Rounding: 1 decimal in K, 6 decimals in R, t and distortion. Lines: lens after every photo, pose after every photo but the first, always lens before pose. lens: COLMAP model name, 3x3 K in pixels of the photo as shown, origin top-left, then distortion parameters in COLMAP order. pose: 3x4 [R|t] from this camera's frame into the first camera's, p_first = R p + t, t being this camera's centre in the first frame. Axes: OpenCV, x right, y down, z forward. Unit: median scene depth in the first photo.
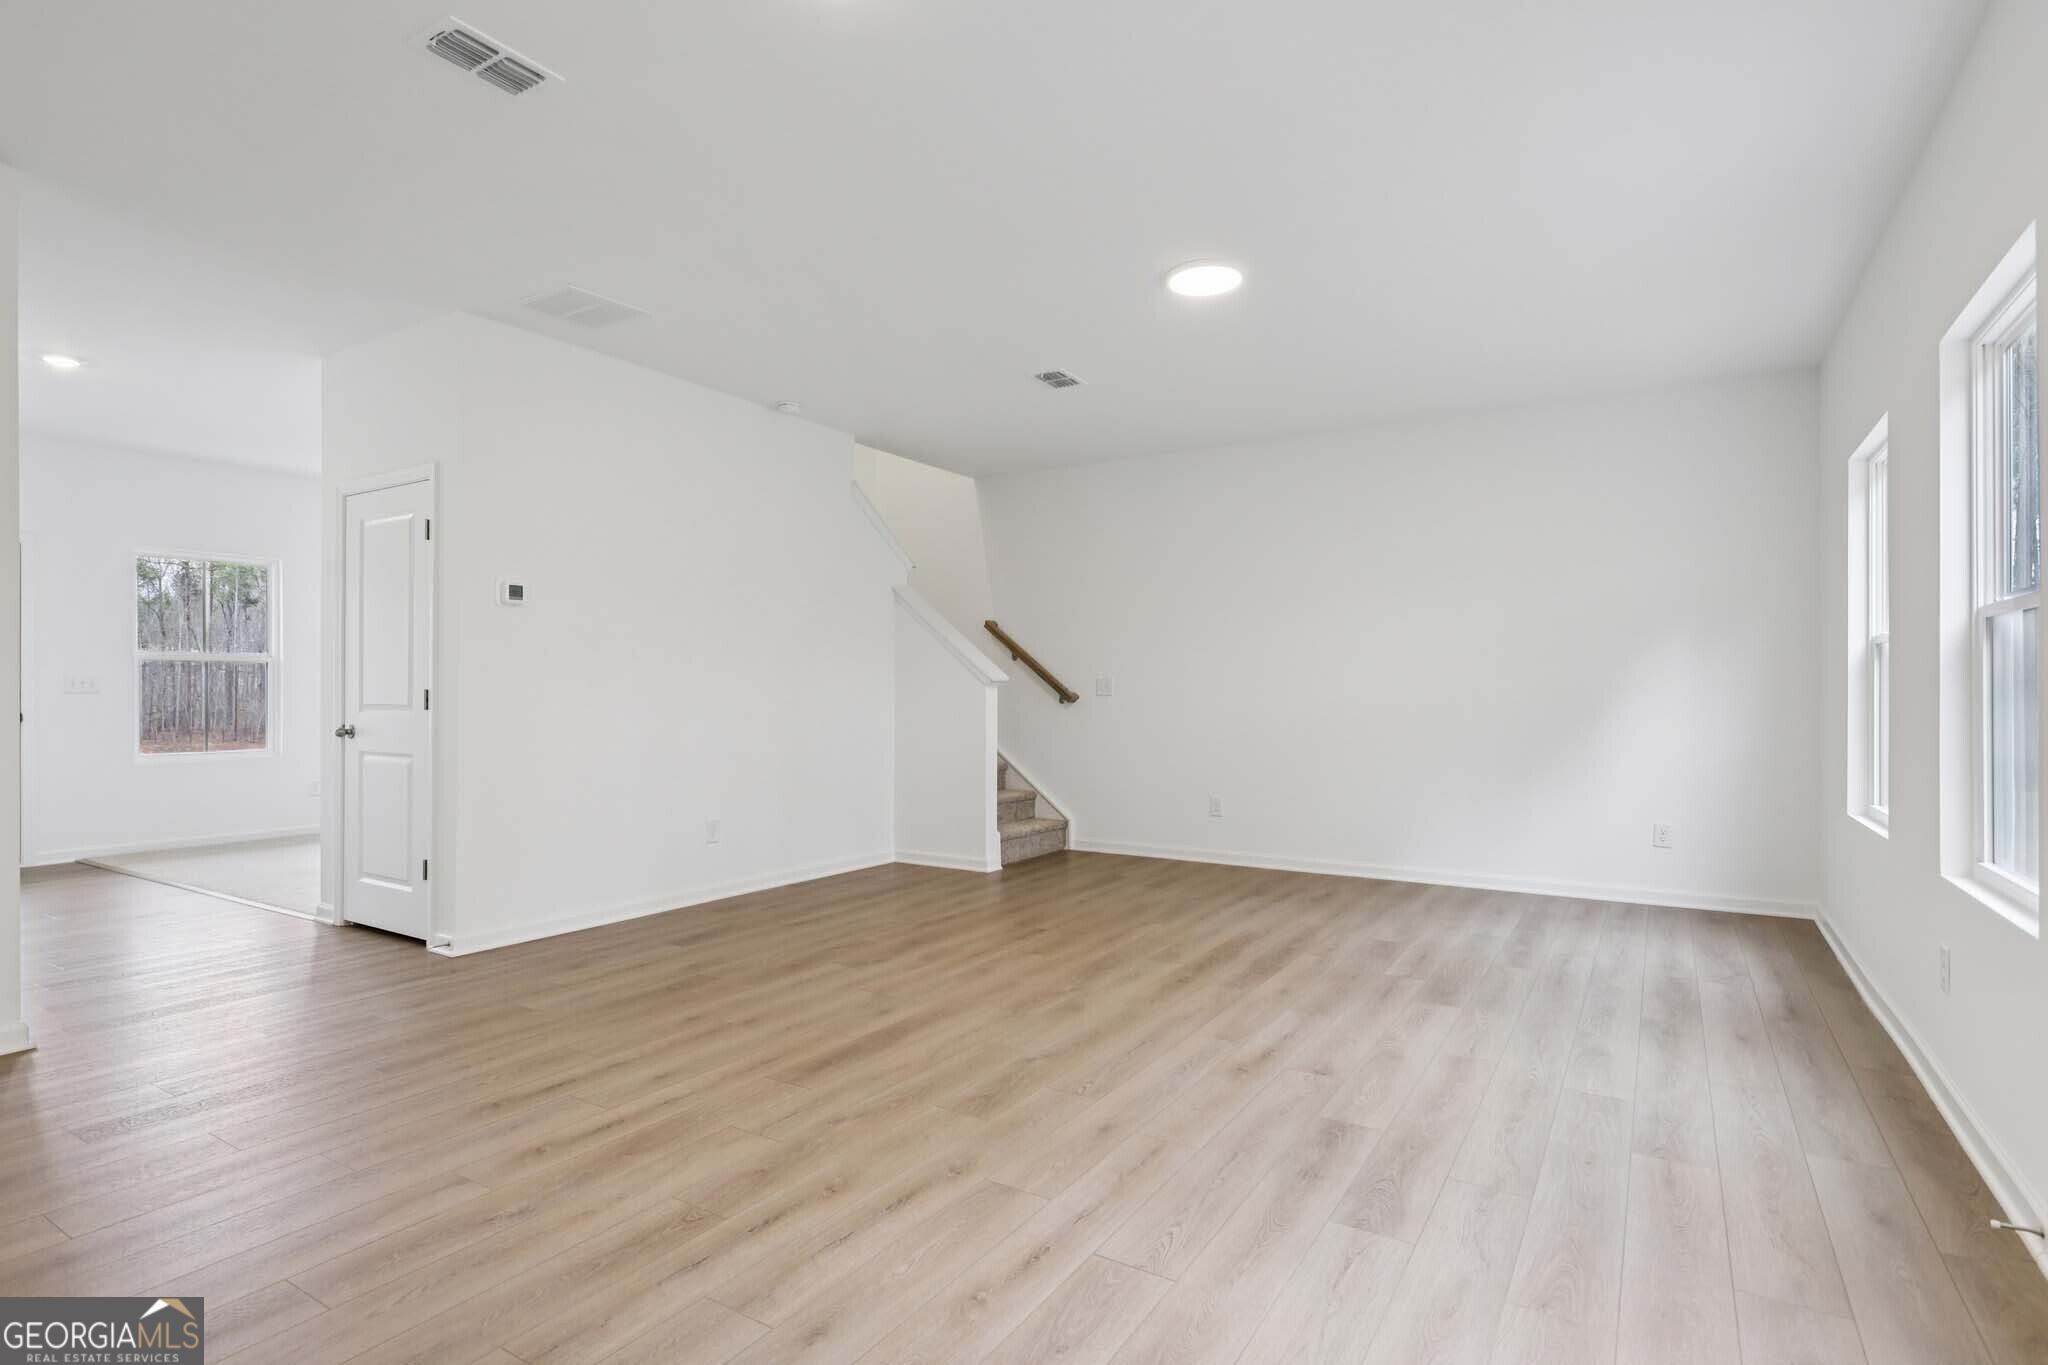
lens RADIAL K [[1061.0, 0, 1023.0], [0, 1061.0, 692.3], [0, 0, 1]] dist [-0.005328, -0.001267]
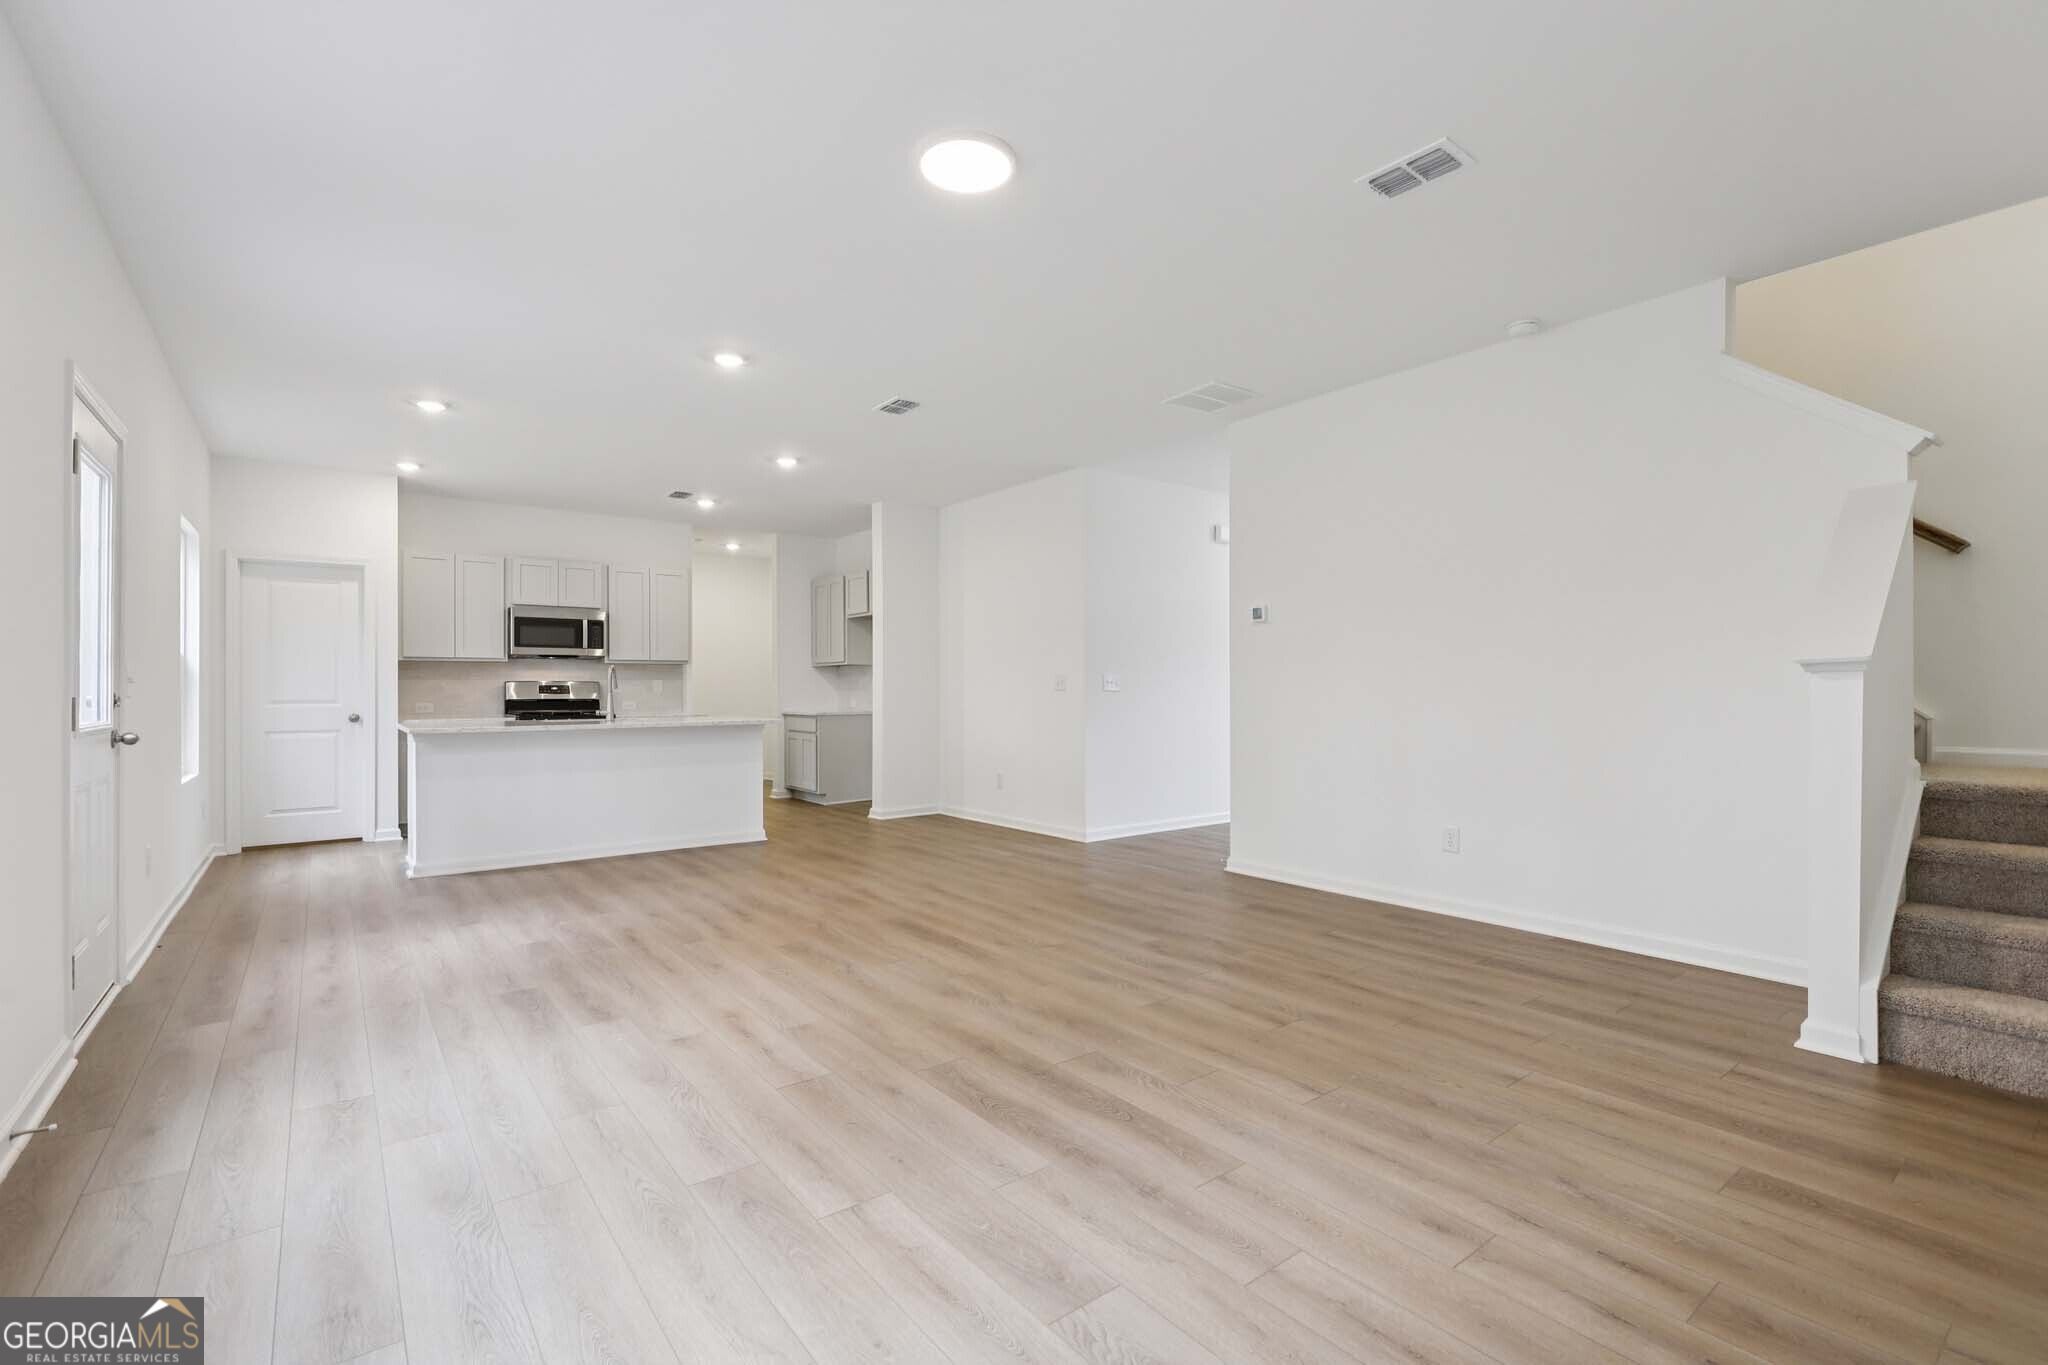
lens RADIAL K [[923.8, 0, 1021.4], [0, 923.8, 683.9], [0, 0, 1]] dist [-0.001691, -0.000075]
pose [[-0.372115, -0.005839, -0.928168, 0.900444], [0.004600, 0.999956, -0.008135, 0.002641], [0.928175, -0.007296, -0.372072, 1.466157]]
